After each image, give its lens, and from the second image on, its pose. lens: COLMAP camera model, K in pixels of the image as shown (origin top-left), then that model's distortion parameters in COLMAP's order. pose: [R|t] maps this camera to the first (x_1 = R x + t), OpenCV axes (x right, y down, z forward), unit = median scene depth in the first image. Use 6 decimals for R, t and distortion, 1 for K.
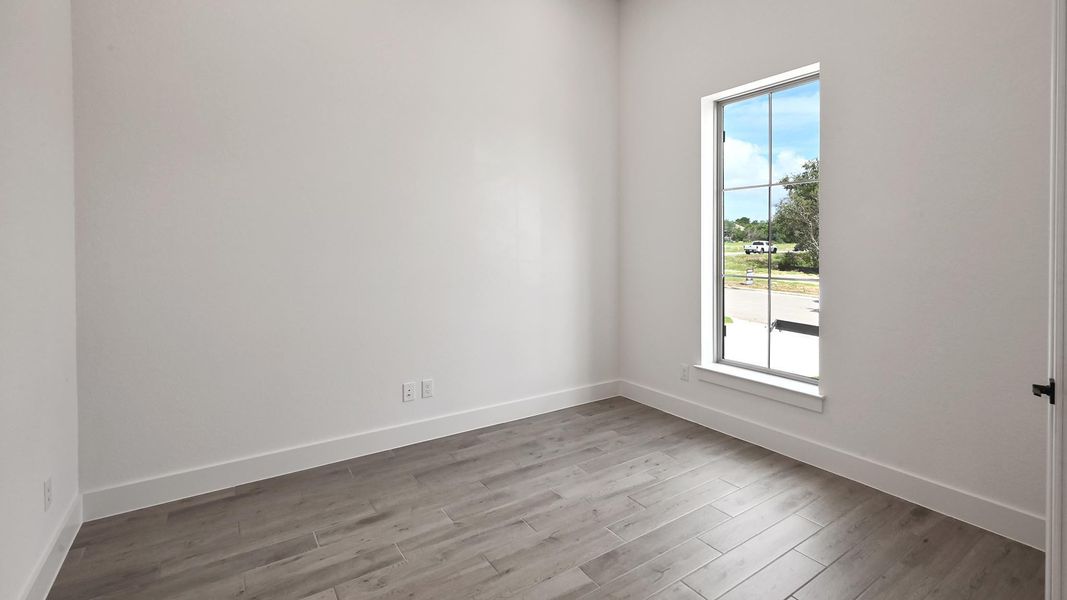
lens RADIAL K [[500.9, 0, 529.7], [0, 500.9, 254.7], [0, 0, 1]] dist [-0.004403, -0.000253]
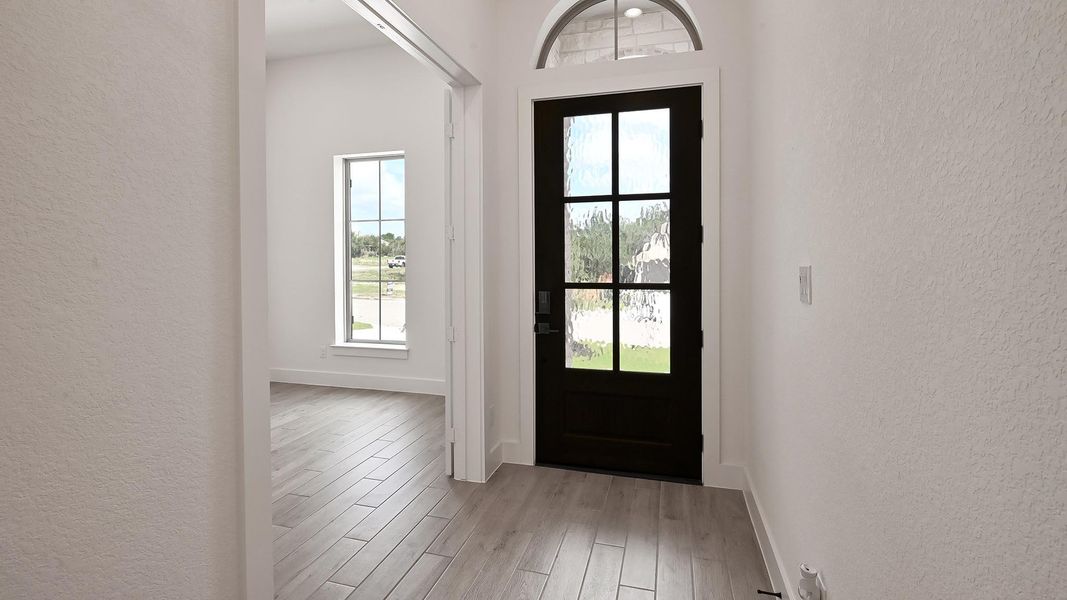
lens RADIAL K [[500.9, 0, 529.7], [0, 500.9, 254.7], [0, 0, 1]] dist [-0.004403, -0.000253]
pose [[0.778356, 0.002801, 0.627817, -0.116458], [0.015540, 0.999598, -0.023727, 0.011063], [-0.627631, 0.028224, 0.777999, -0.446832]]
